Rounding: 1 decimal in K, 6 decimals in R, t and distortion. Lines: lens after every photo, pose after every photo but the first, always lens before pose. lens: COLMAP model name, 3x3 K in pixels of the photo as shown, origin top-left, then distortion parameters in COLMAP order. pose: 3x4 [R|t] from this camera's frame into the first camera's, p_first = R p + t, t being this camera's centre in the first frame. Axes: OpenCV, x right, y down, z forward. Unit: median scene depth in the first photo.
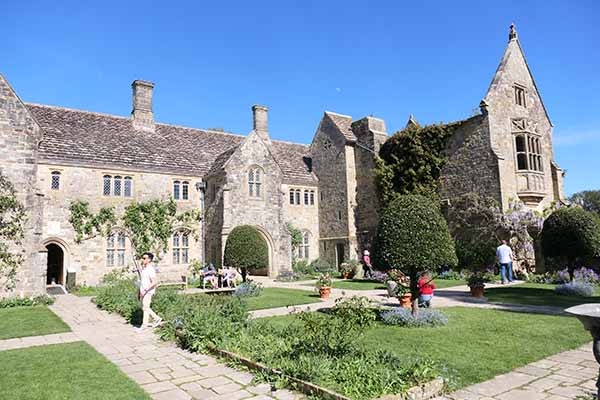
lens RADIAL K [[428.7, 0, 300.4], [0, 428.7, 200.3], [0, 0, 1]] dist [-0.011244, -0.001148]
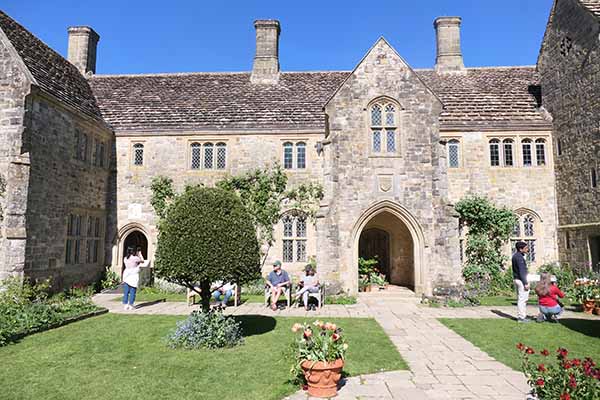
lens RADIAL K [[428.7, 0, 299.8], [0, 428.7, 198.5], [0, 0, 1]] dist [-0.011244, -0.001148]
pose [[0.774561, -0.044246, -0.630950, 0.162998], [0.050906, 0.998675, -0.007539, 0.052291], [0.630448, -0.026280, 0.775787, 0.474844]]
